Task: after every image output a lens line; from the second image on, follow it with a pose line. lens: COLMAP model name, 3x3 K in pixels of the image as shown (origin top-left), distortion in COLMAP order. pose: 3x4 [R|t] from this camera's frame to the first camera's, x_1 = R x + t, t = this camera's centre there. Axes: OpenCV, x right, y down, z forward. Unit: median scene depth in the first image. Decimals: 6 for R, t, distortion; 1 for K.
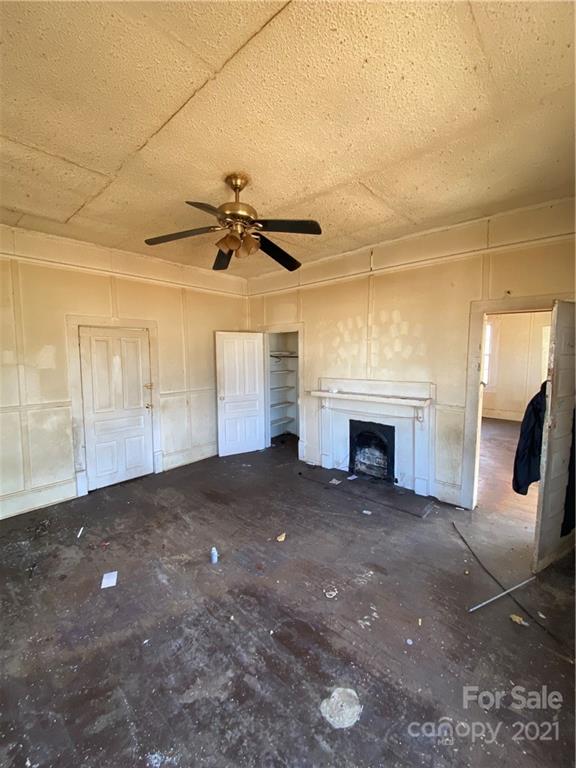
lens RADIAL K [[311.6, 0, 288.4], [0, 311.6, 382.4], [0, 0, 1]] dist [0.022964, -0.021437]
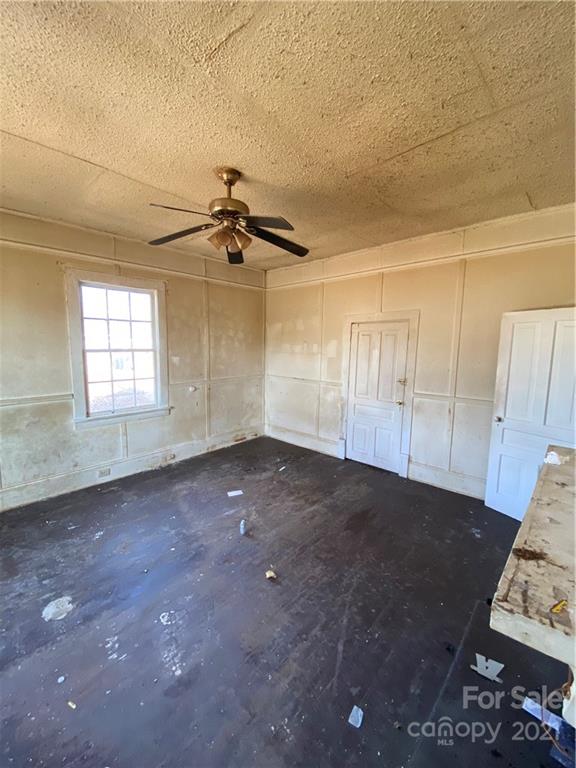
lens RADIAL K [[311.6, 0, 288.4], [0, 311.6, 382.4], [0, 0, 1]] dist [0.022964, -0.021437]
pose [[-0.011681, 0.131489, -0.991249, 0.624748], [-0.101427, 0.986048, 0.131994, -0.096819], [0.994774, 0.102081, 0.001818, 0.858128]]
